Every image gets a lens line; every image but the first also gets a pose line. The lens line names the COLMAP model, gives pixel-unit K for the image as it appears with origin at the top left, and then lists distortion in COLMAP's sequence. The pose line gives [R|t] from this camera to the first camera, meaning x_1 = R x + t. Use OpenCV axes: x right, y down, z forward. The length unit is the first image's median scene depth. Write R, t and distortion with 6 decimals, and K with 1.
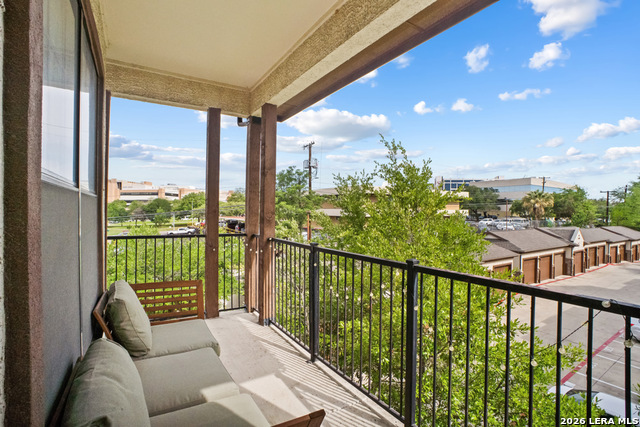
lens RADIAL K [[310.1, 0, 319.7], [0, 310.1, 217.9], [0, 0, 1]] dist [-0.077947, 0.028325]
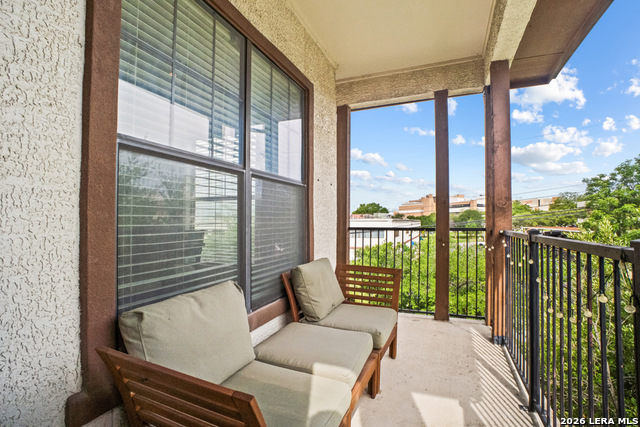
lens RADIAL K [[310.1, 0, 319.7], [0, 310.1, 217.9], [0, 0, 1]] dist [-0.077947, 0.028325]
pose [[0.569901, -0.027083, -0.821267, 0.196279], [-0.007501, 0.999244, -0.038157, 0.064484], [0.821679, 0.027906, 0.569267, 0.195616]]
